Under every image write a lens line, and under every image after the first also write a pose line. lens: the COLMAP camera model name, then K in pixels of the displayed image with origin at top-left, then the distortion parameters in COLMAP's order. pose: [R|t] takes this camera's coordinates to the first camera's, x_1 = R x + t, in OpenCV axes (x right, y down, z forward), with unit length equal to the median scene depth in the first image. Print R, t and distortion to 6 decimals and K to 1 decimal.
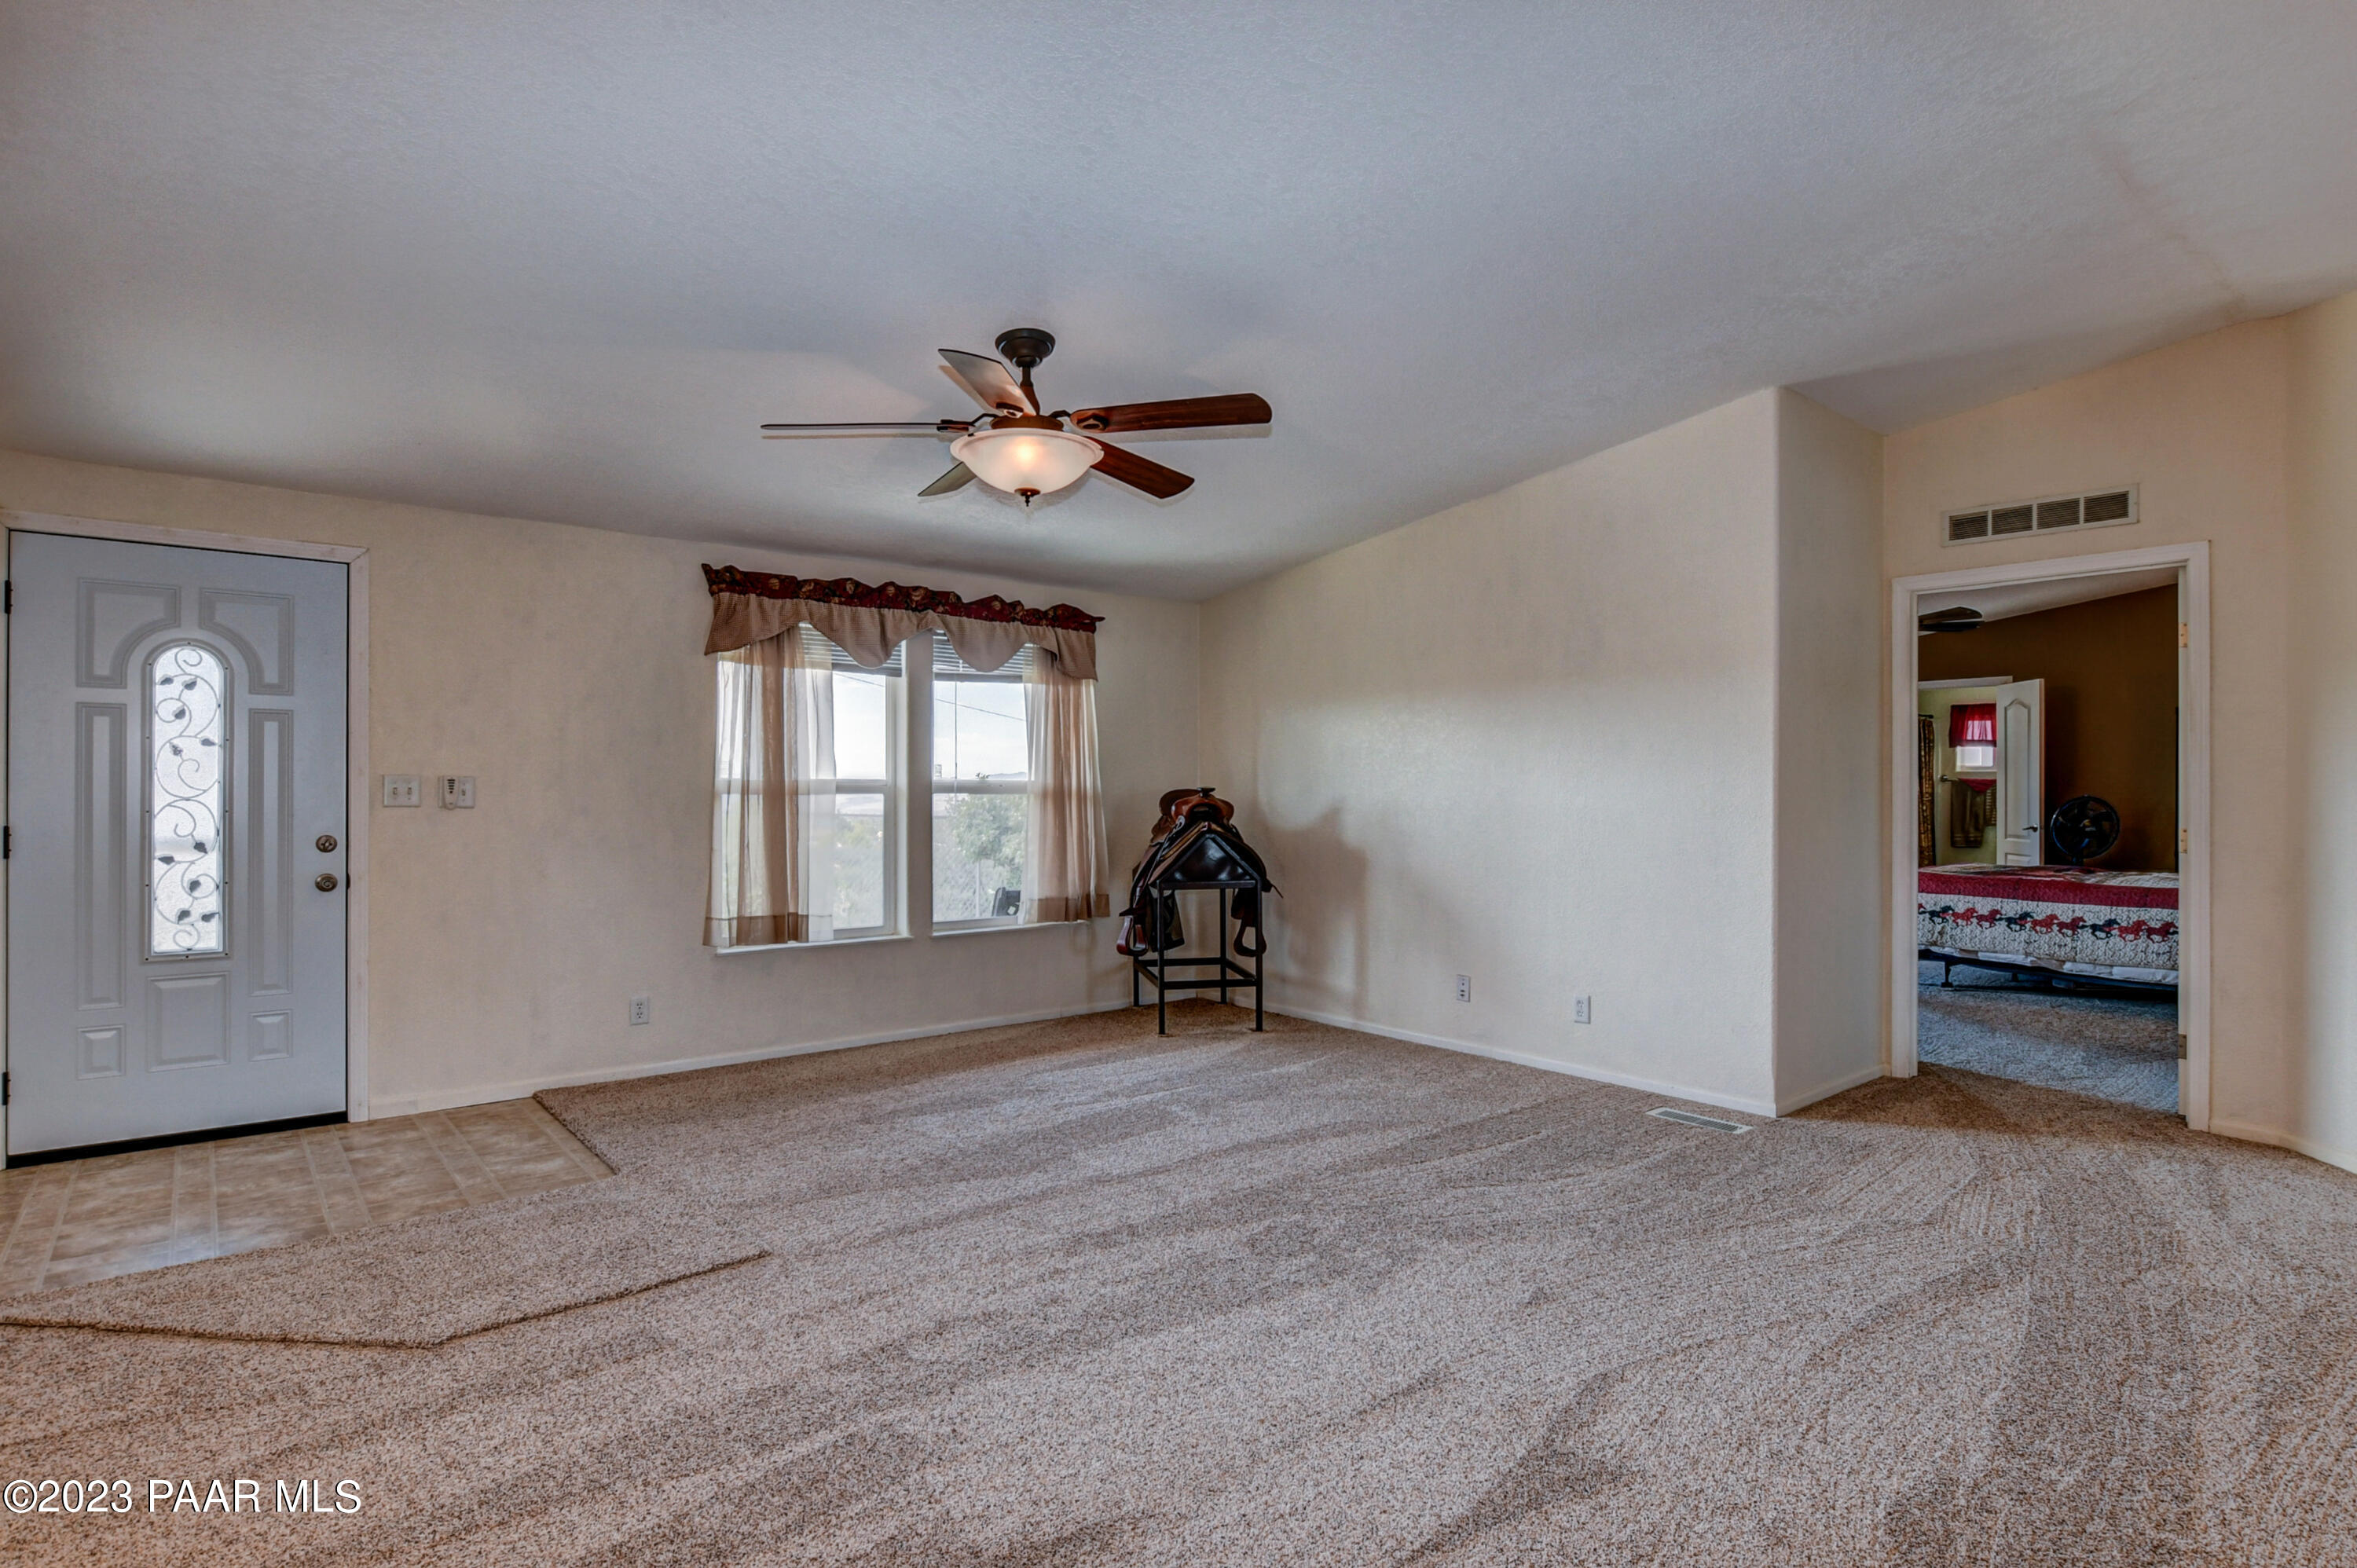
lens RADIAL K [[1208.3, 0, 1179.0], [0, 1208.3, 795.6], [0, 0, 1]] dist [-0.011330, 0.000542]
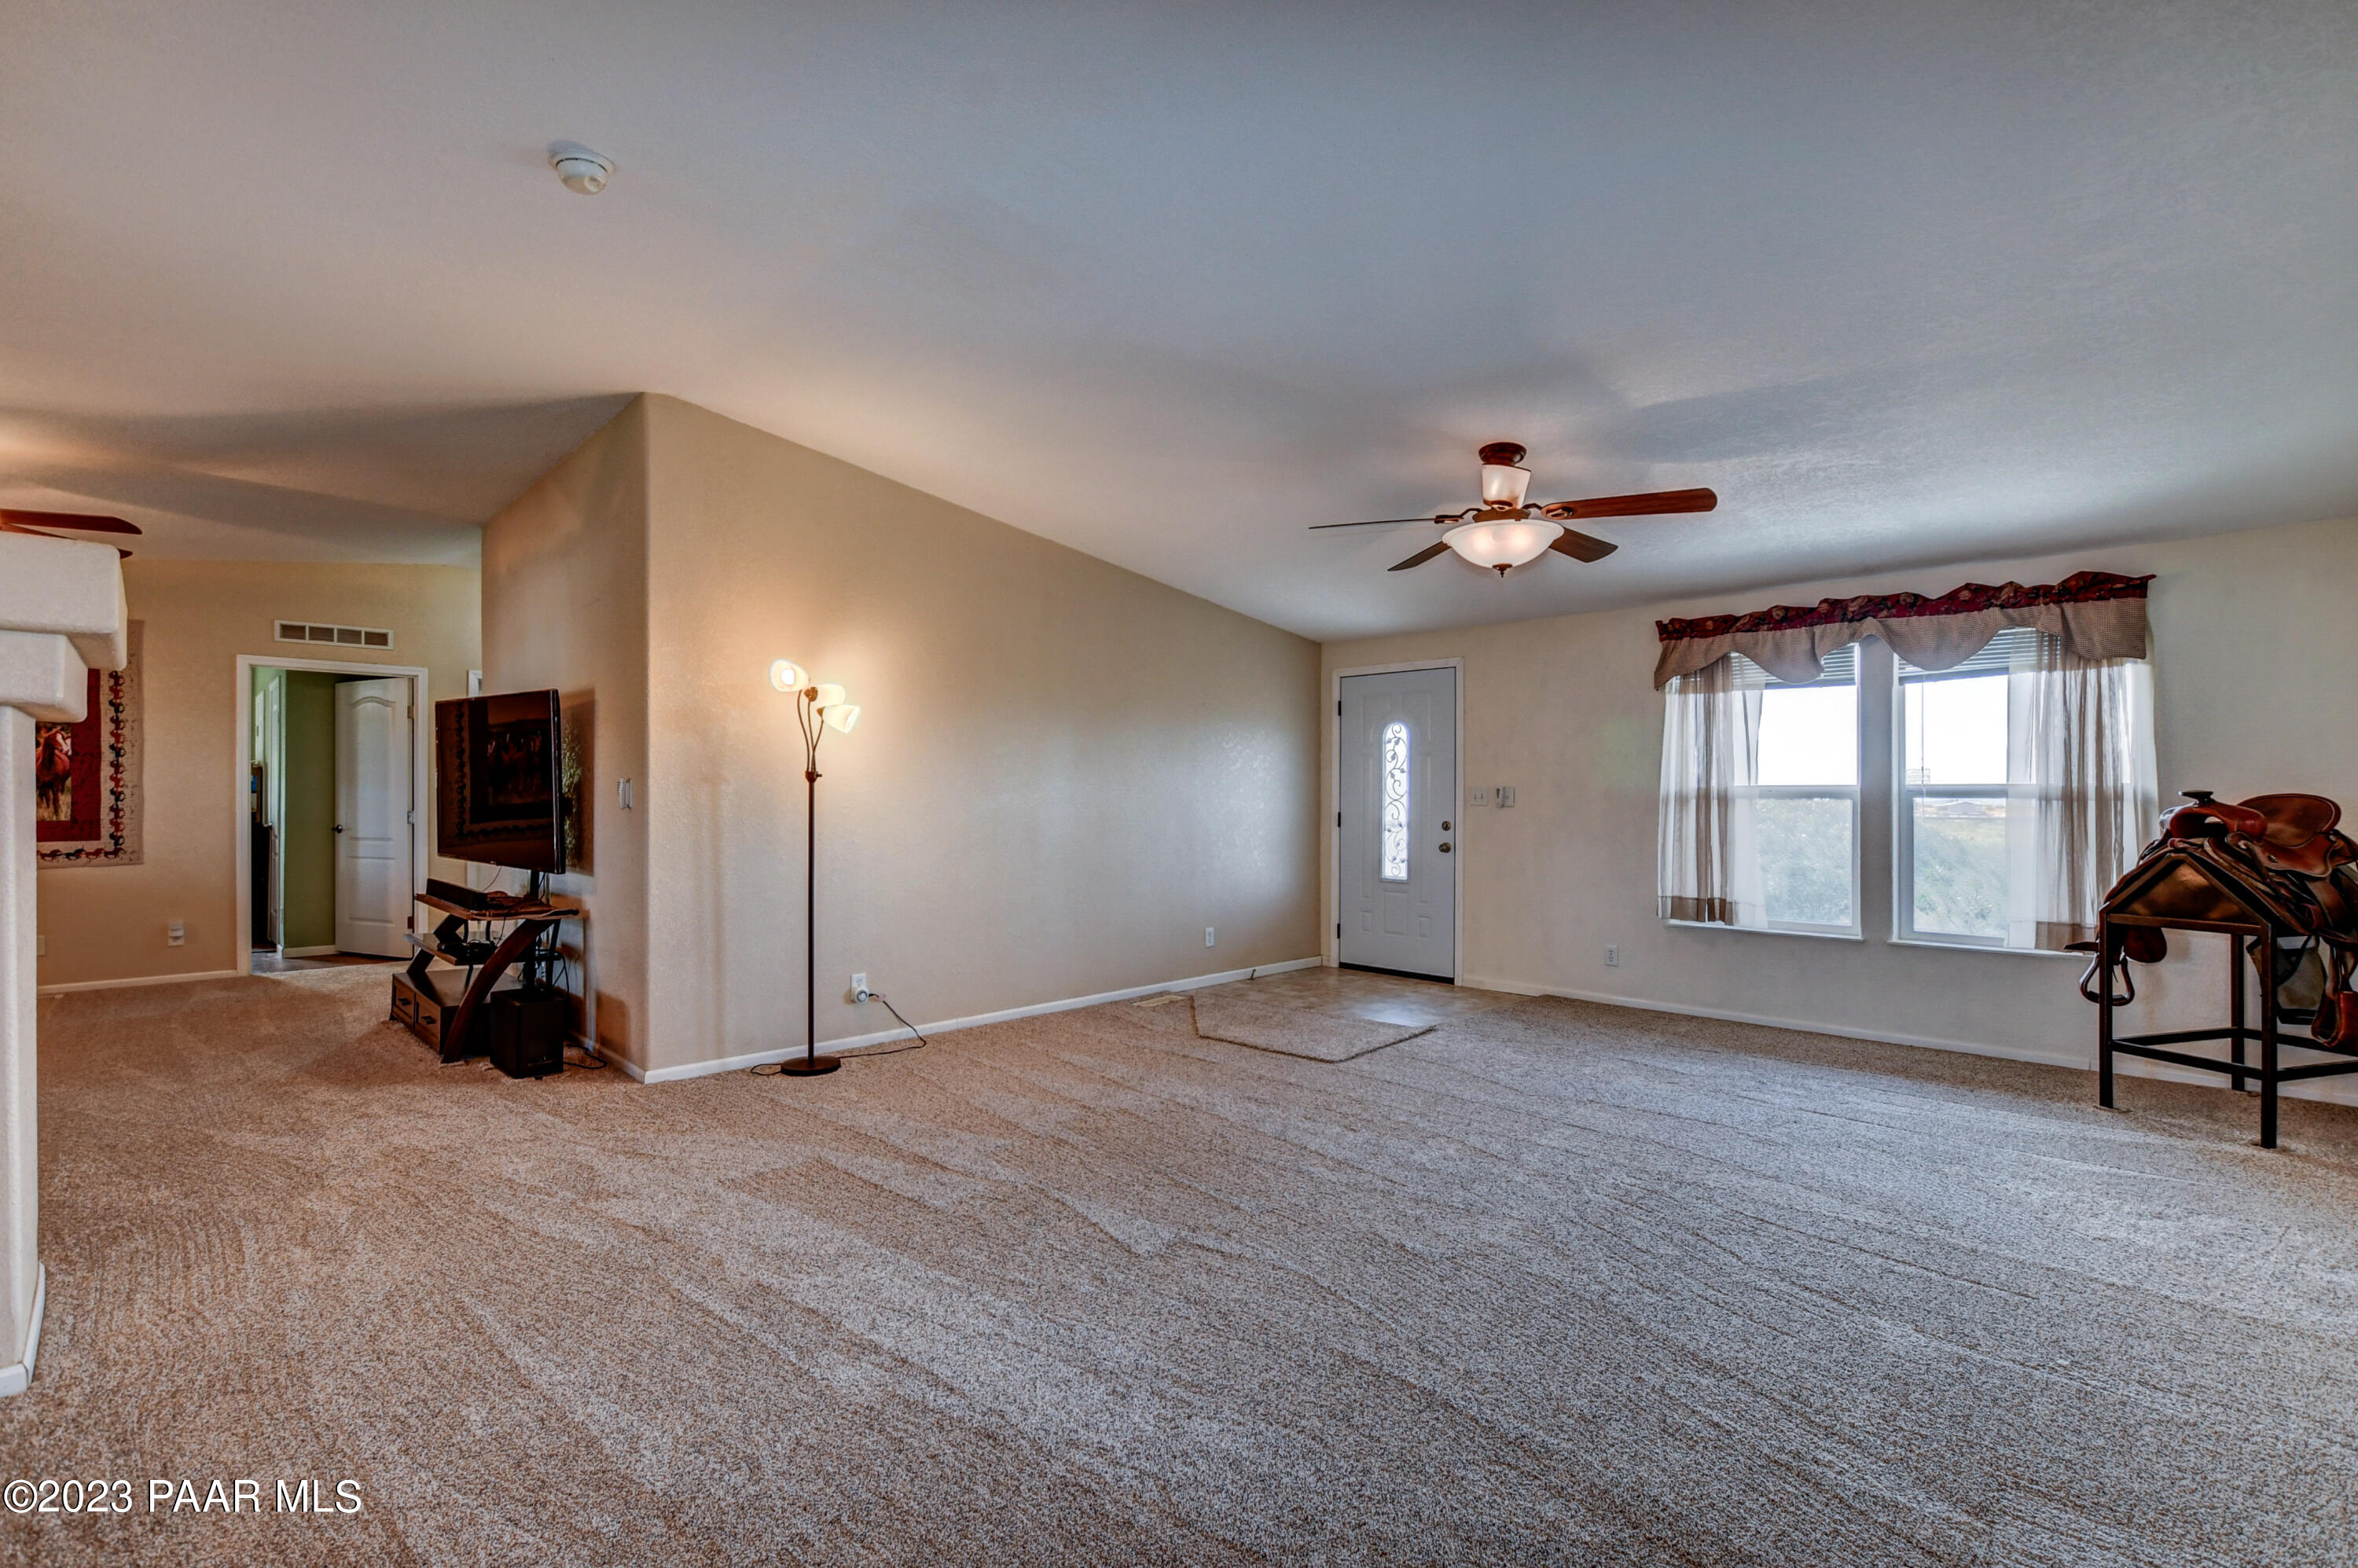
lens RADIAL K [[1055.2, 0, 1170.7], [0, 1055.2, 781.2], [0, 0, 1]] dist [-0.012151, -0.000274]
pose [[0.093921, -0.014880, -0.995468, 0.663295], [-0.005154, 0.999868, -0.015432, 0.000365], [0.995566, 0.006580, 0.093832, 0.362207]]
